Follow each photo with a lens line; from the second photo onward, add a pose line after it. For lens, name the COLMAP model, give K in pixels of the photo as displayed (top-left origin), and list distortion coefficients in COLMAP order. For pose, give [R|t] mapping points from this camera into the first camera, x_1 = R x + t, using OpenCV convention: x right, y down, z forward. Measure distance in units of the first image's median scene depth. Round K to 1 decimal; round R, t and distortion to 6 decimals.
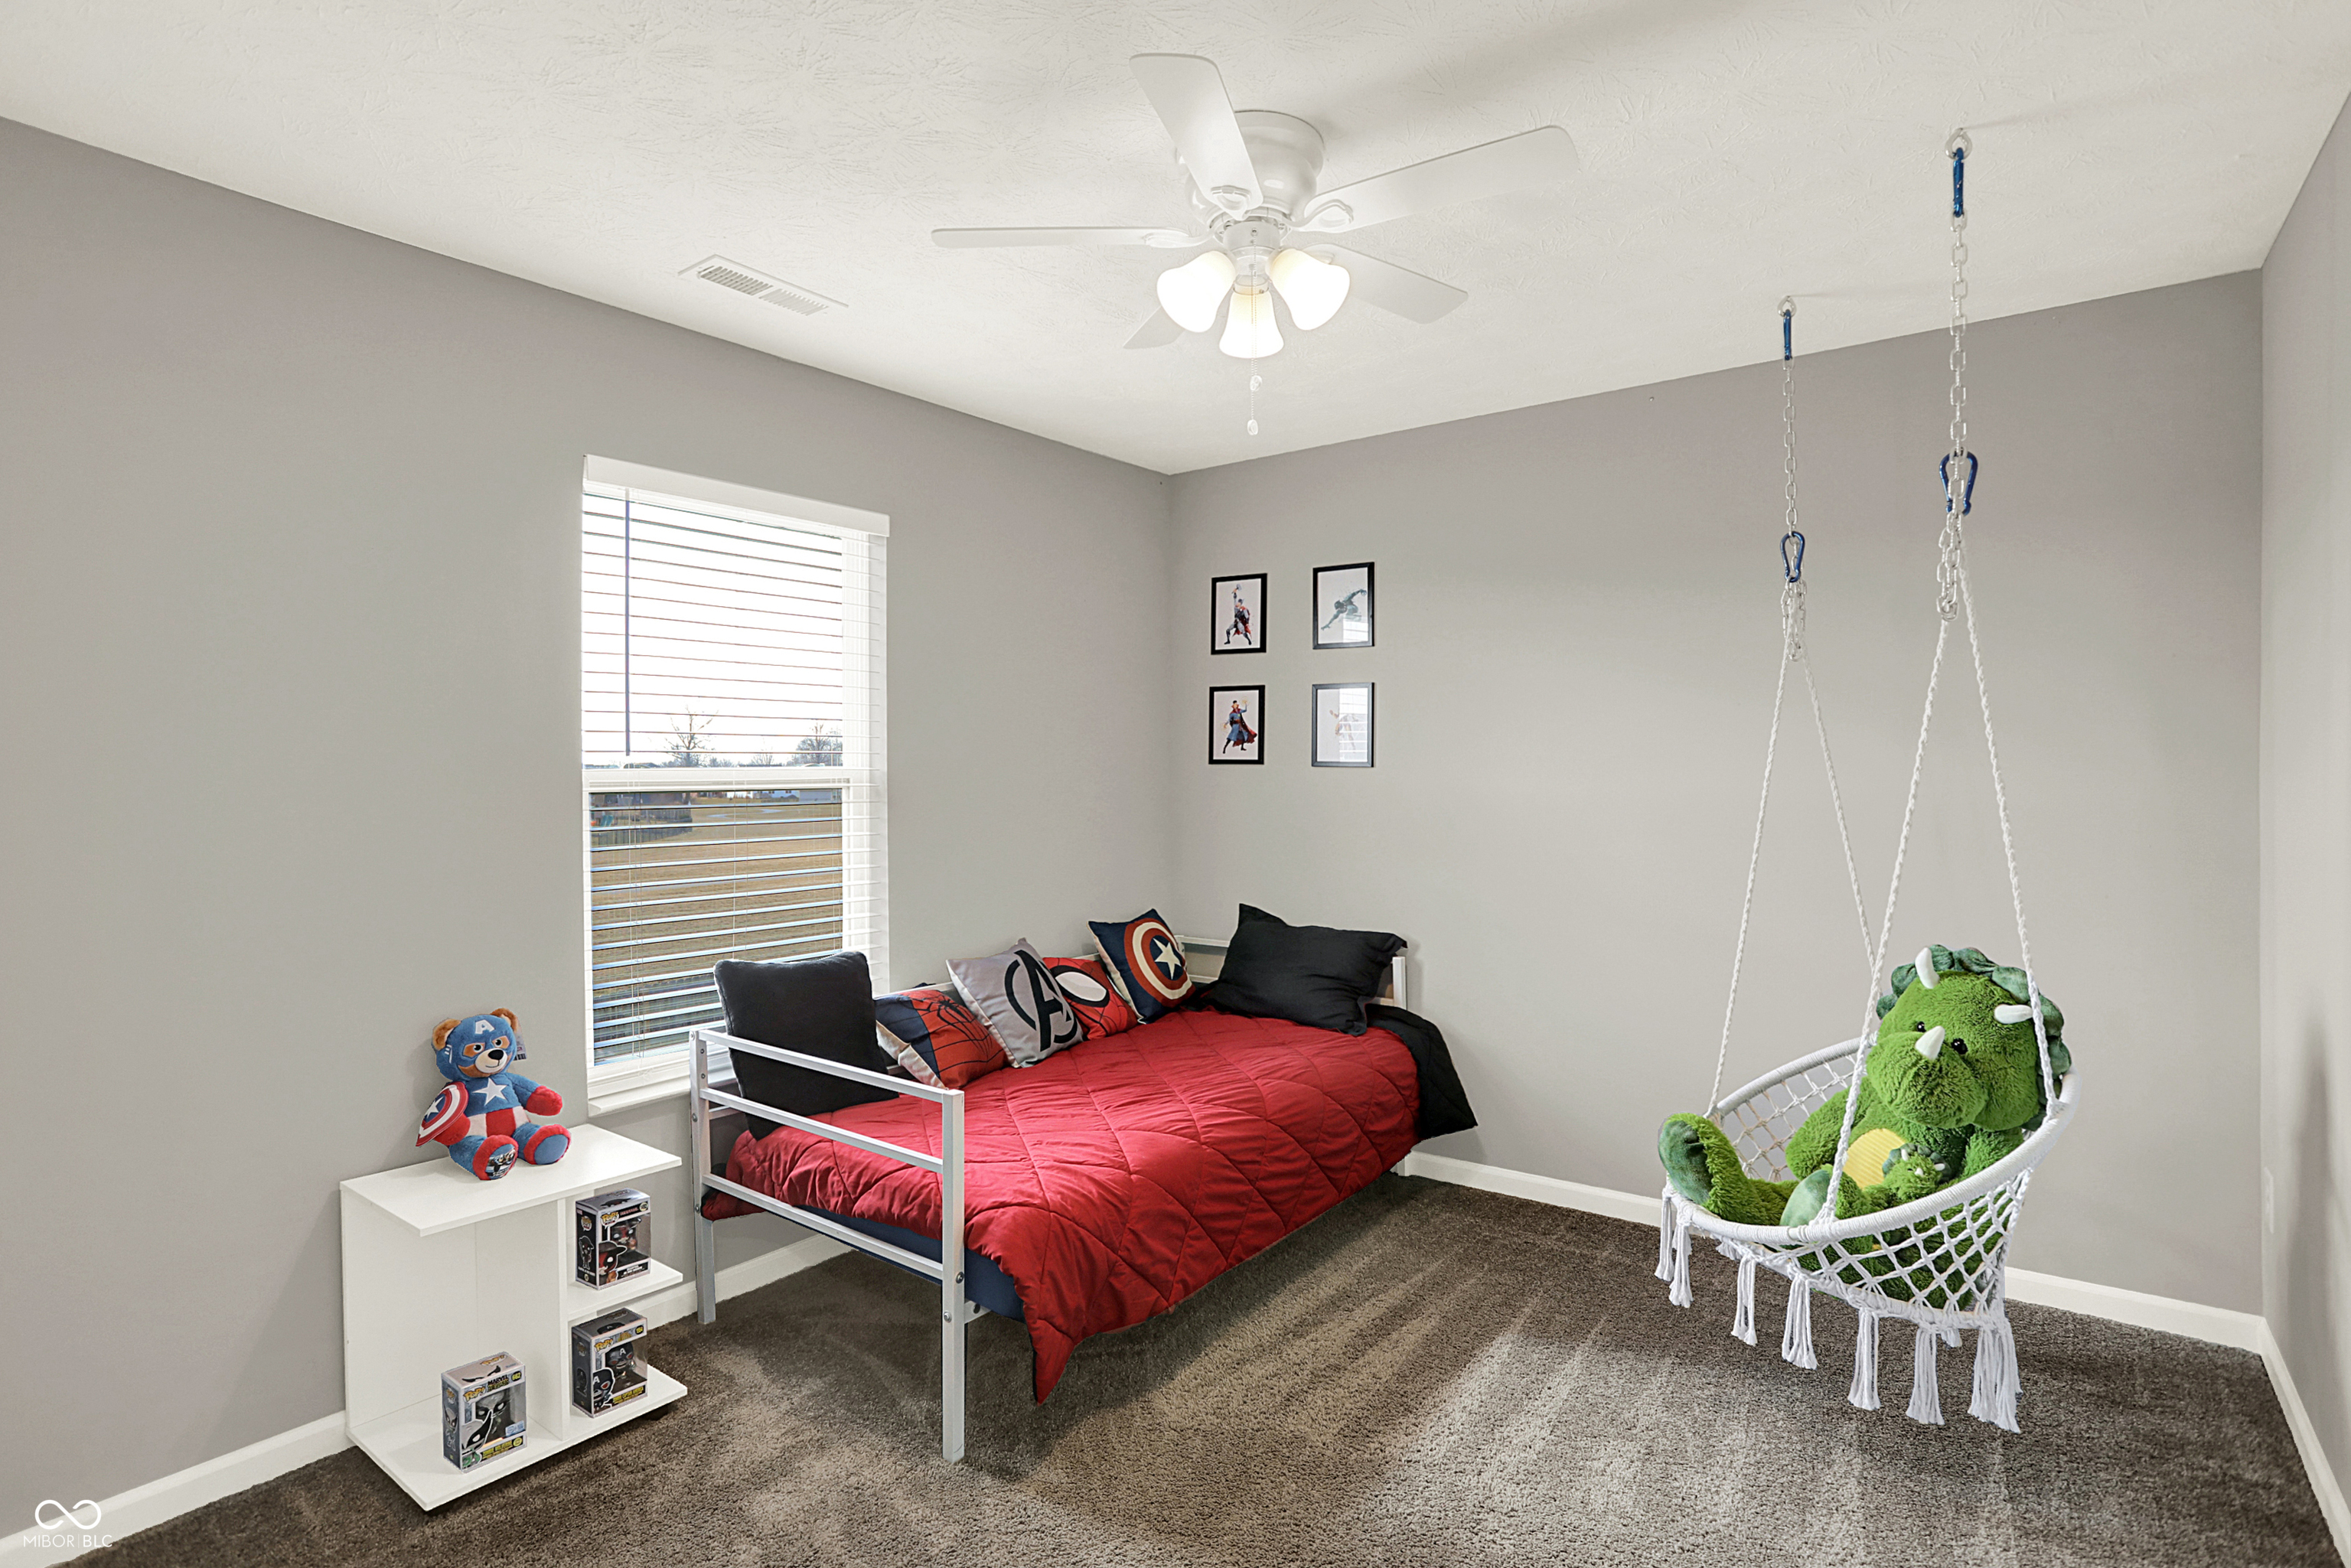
lens RADIAL K [[1156.0, 0, 1180.8], [0, 1156.0, 780.0], [0, 0, 1]] dist [-0.076561, 0.035968]
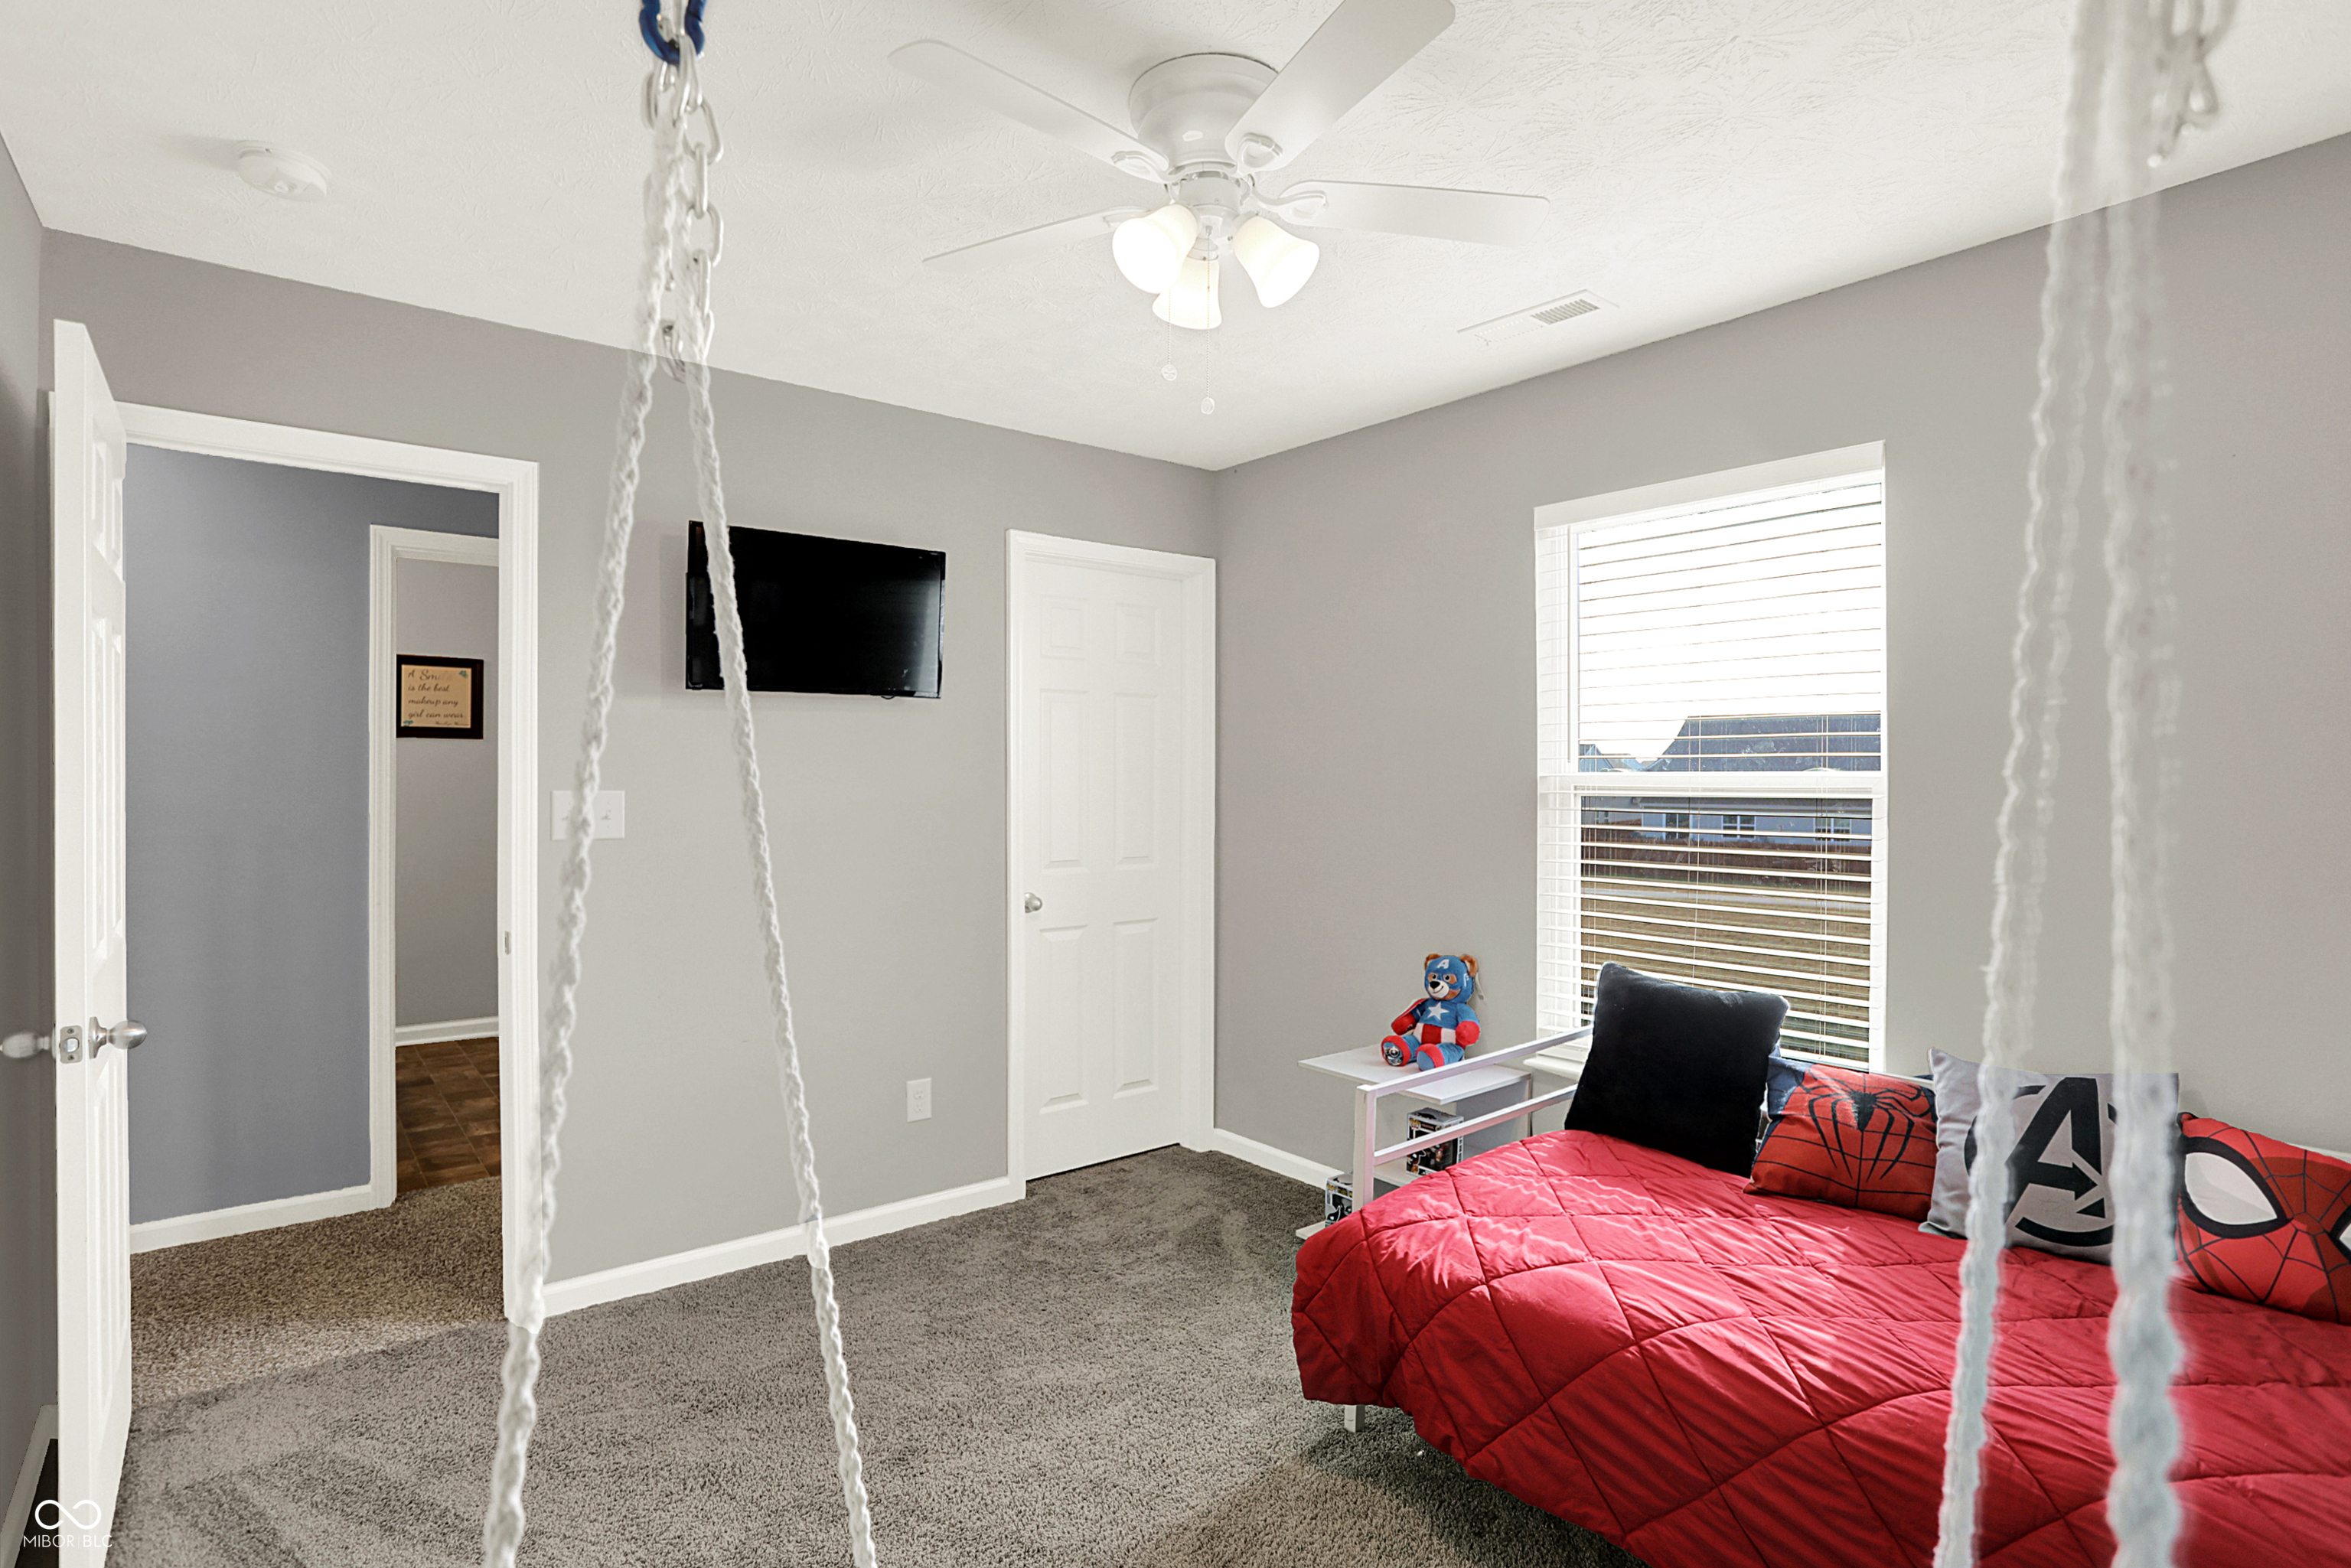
lens RADIAL K [[1156.0, 0, 1180.8], [0, 1156.0, 780.0], [0, 0, 1]] dist [-0.076561, 0.035968]
pose [[-0.246740, 0.006758, -0.969058, 0.704557], [0.000753, 0.999977, 0.006782, -0.013524], [0.969081, 0.000943, -0.246739, 0.896247]]
